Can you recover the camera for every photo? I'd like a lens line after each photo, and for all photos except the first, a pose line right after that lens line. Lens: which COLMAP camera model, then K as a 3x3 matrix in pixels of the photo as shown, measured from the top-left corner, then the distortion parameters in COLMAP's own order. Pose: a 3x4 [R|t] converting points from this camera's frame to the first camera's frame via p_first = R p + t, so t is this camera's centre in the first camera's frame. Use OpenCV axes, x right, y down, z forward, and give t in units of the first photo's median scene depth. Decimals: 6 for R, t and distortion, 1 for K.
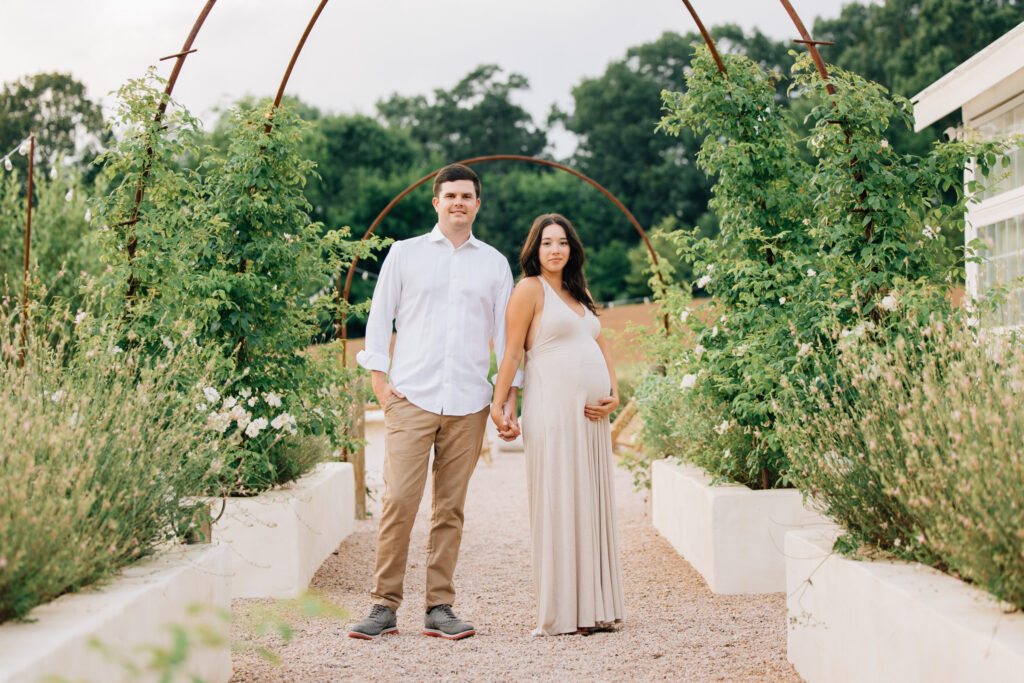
lens RADIAL K [[2183.9, 0, 512.0], [0, 2183.9, 341.5], [0, 0, 1]] dist [-0.016291, 0.236348]
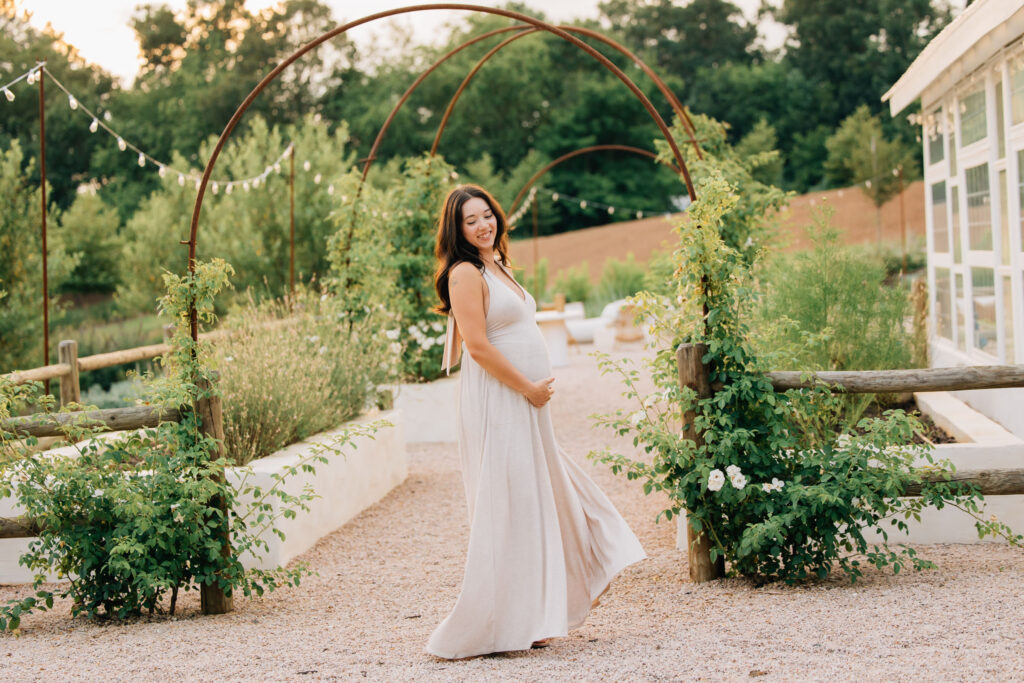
lens RADIAL K [[2183.9, 0, 512.0], [0, 2183.9, 341.5], [0, 0, 1]] dist [-0.016291, 0.236348]
pose [[0.992683, -0.028460, -0.117344, 0.103007], [0.035409, 0.997713, 0.057570, -0.040386], [0.115437, -0.061304, 0.991421, -0.479888]]
